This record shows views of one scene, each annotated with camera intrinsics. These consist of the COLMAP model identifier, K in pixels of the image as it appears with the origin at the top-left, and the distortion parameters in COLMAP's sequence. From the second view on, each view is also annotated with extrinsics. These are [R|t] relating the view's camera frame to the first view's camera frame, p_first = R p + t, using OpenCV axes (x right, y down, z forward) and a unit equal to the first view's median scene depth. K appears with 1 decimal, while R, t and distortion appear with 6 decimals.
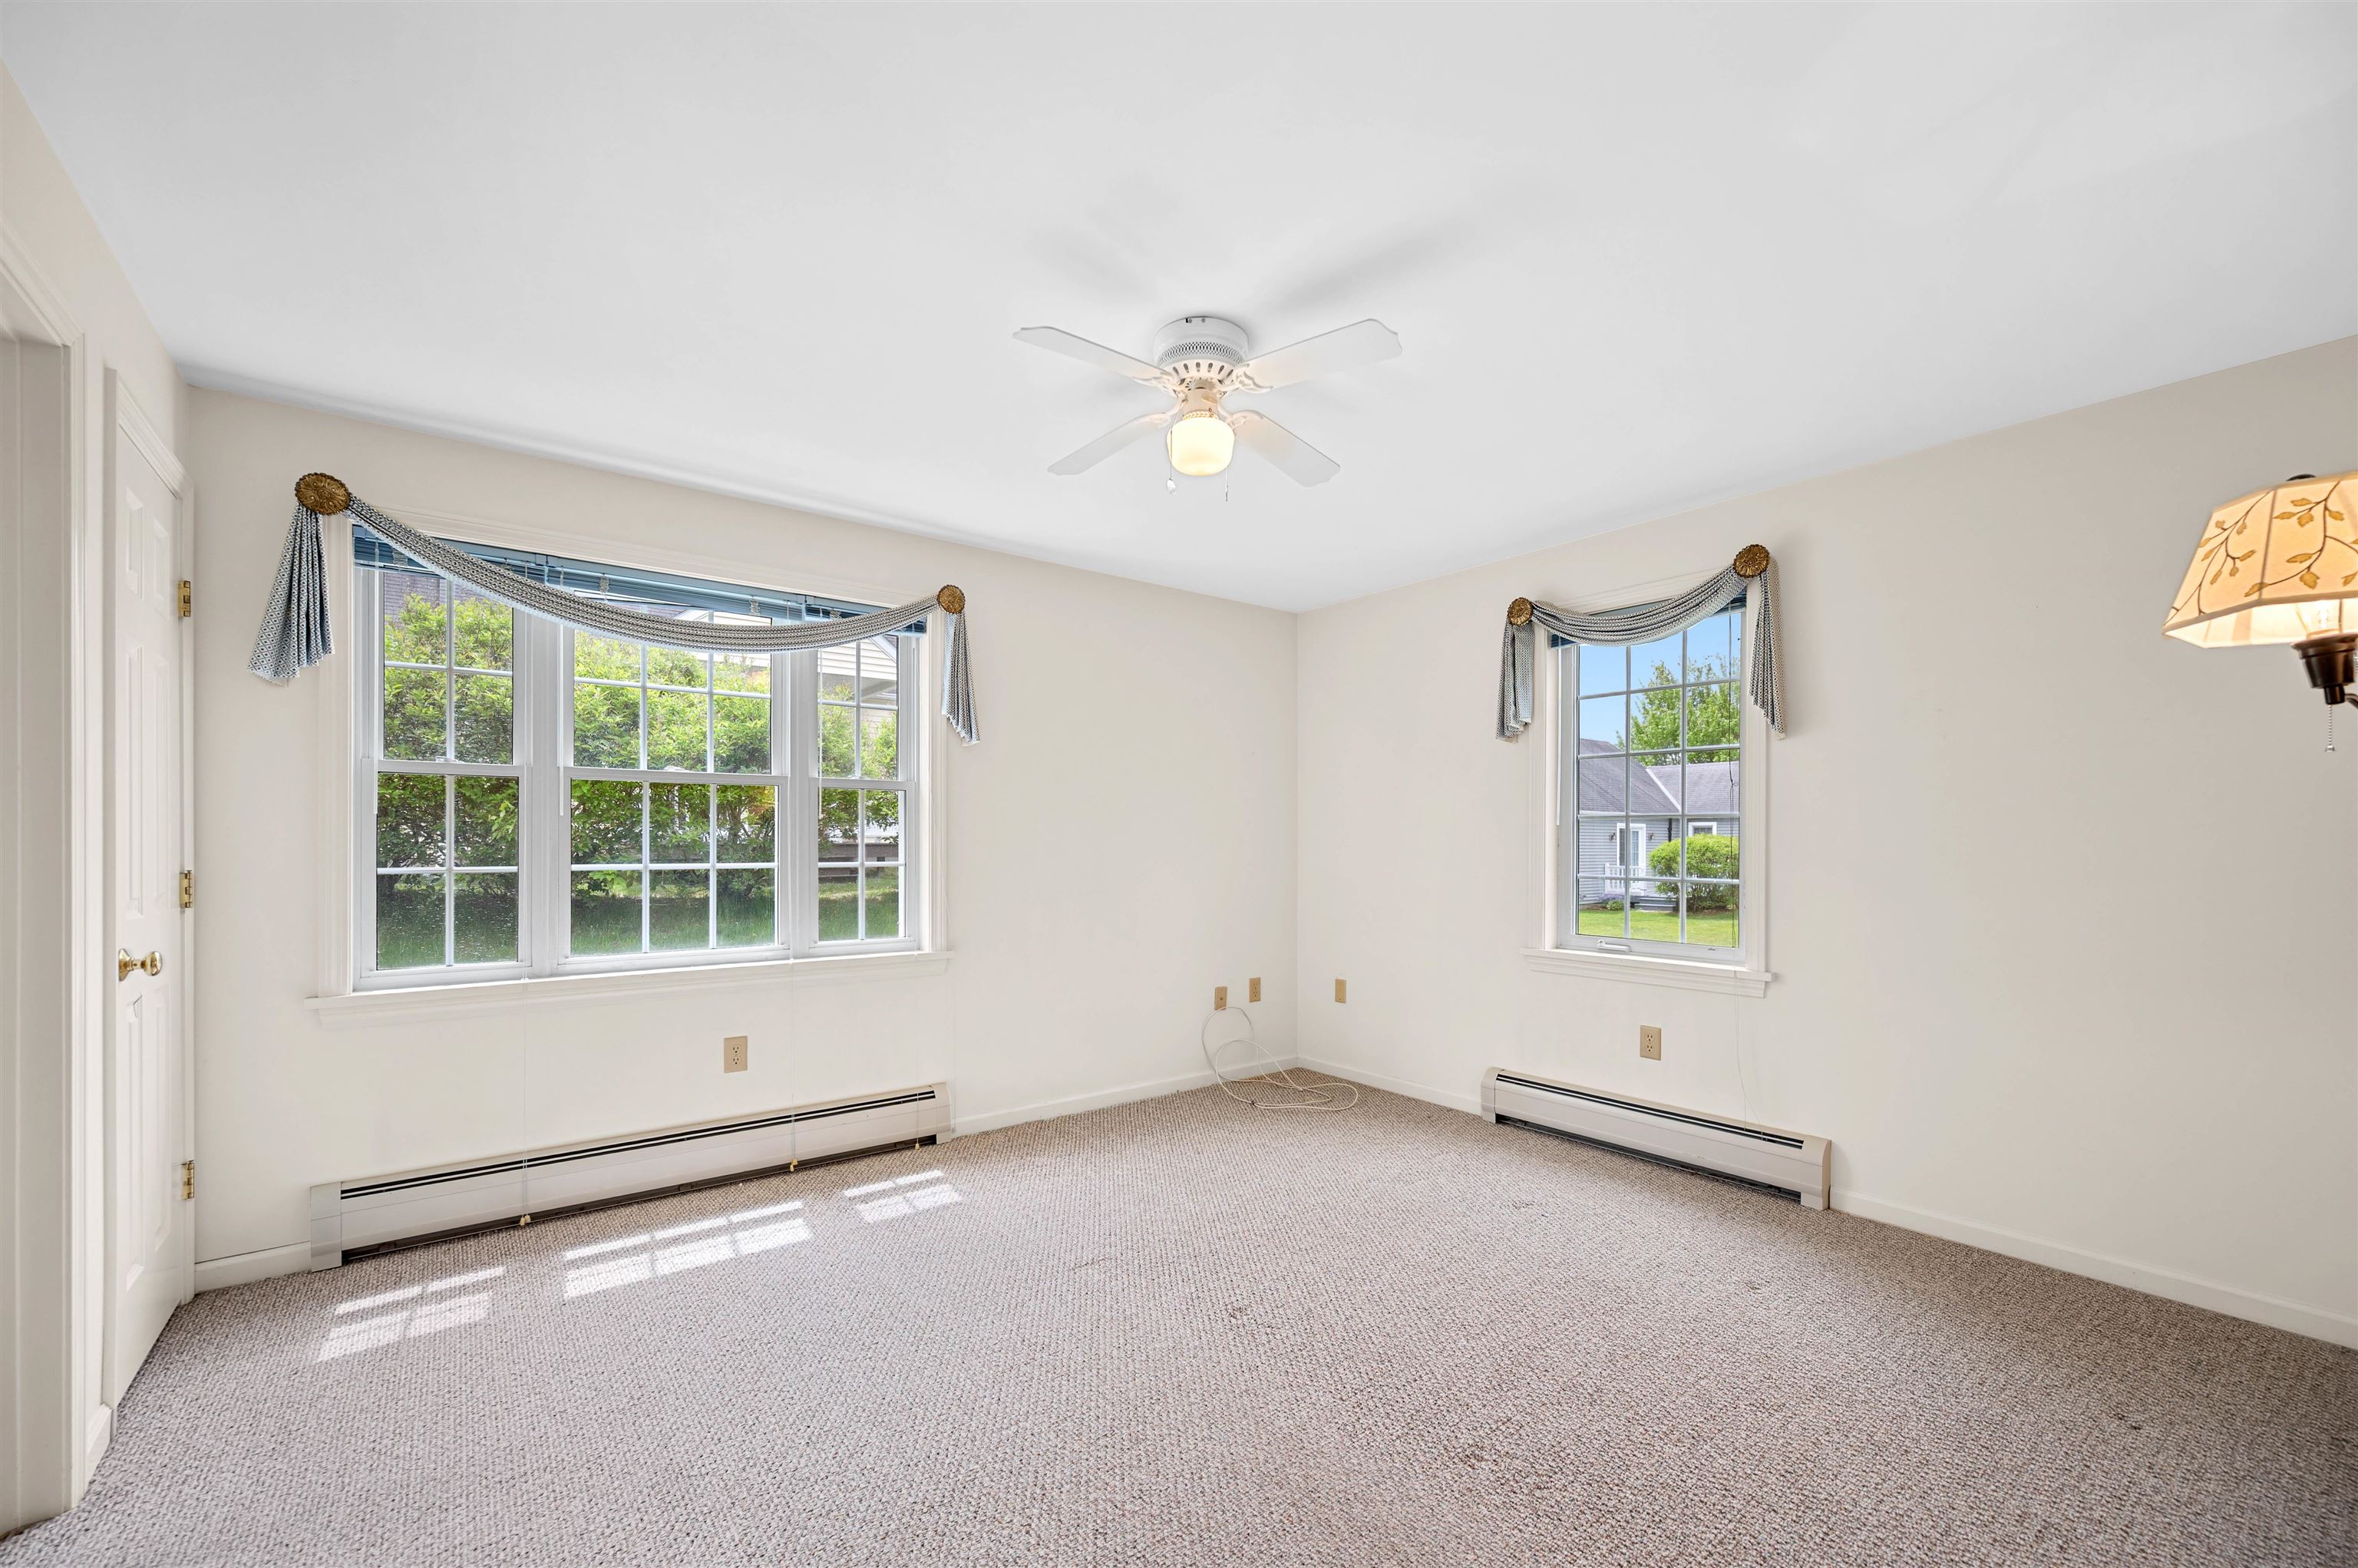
lens RADIAL K [[945.1, 0, 1175.1], [0, 945.1, 811.7], [0, 0, 1]] dist [0.000437, -0.000113]
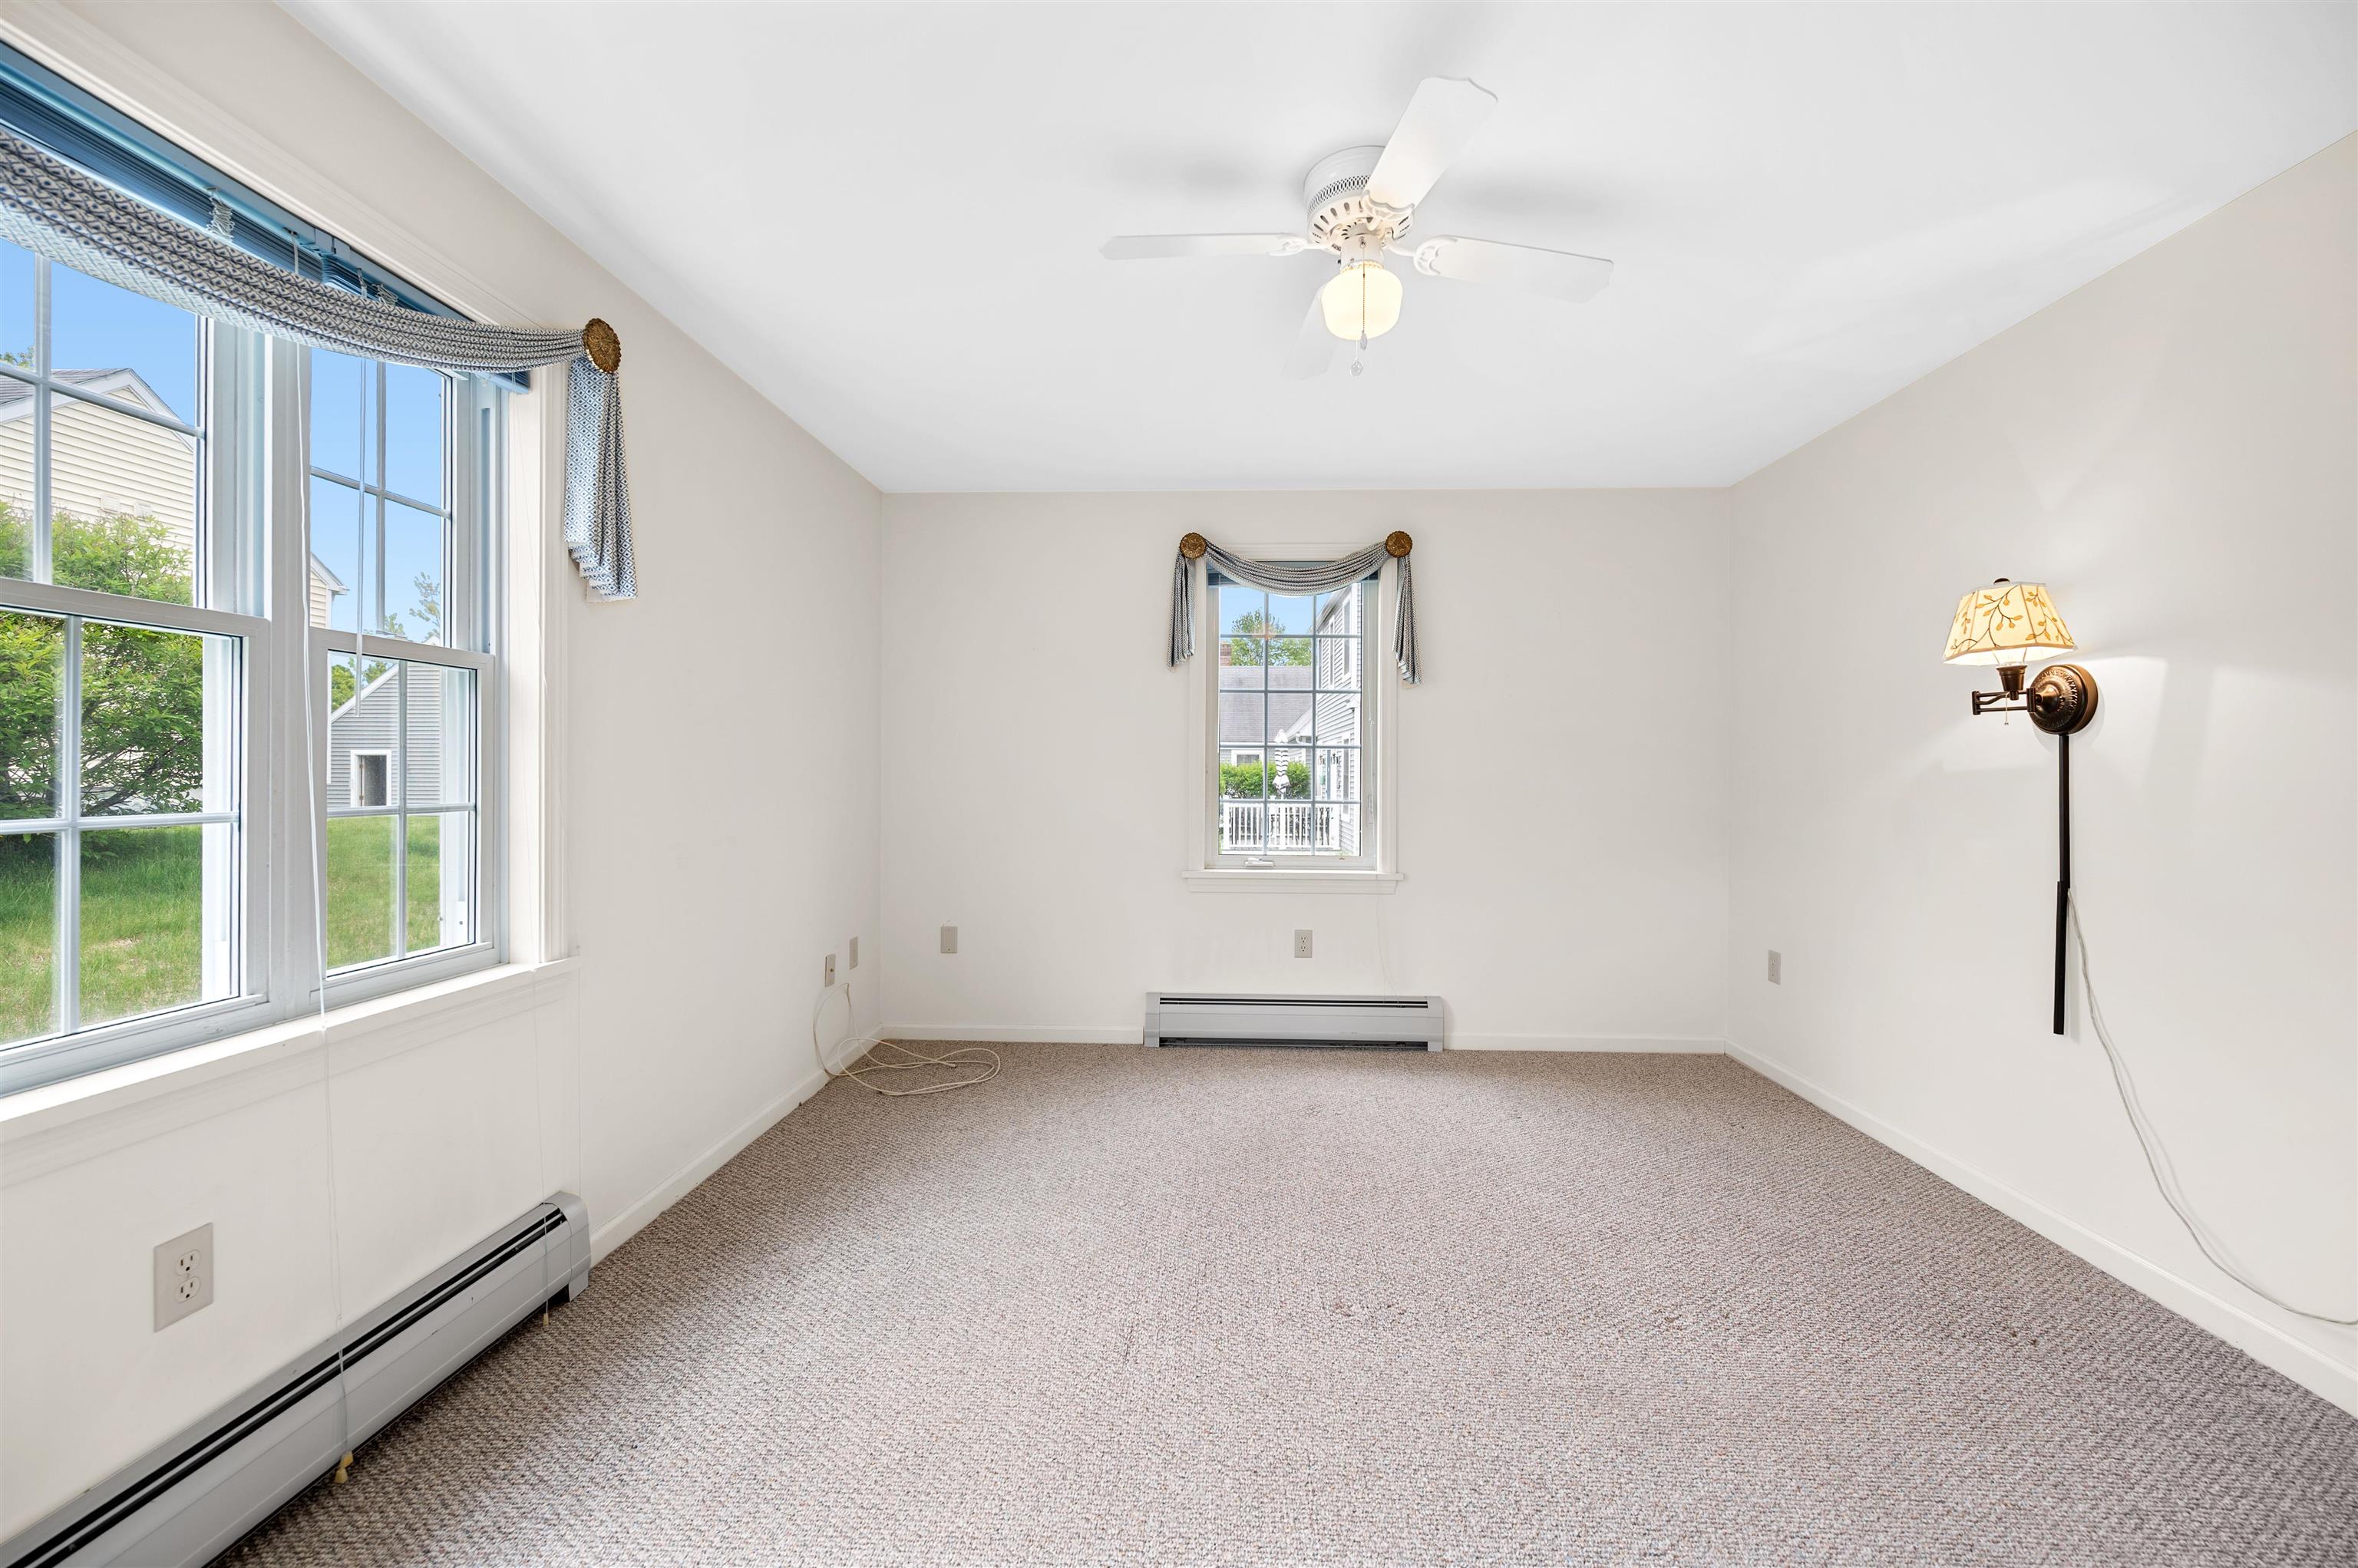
lens RADIAL K [[945.4, 0, 1174.4], [0, 945.4, 751.3], [0, 0, 1]] dist [0.000459, -0.000319]
pose [[0.641515, 0.017133, 0.766919, -0.468872], [-0.028882, 0.999581, 0.001829, 0.011851], [-0.766566, -0.023323, 0.641741, 0.375686]]
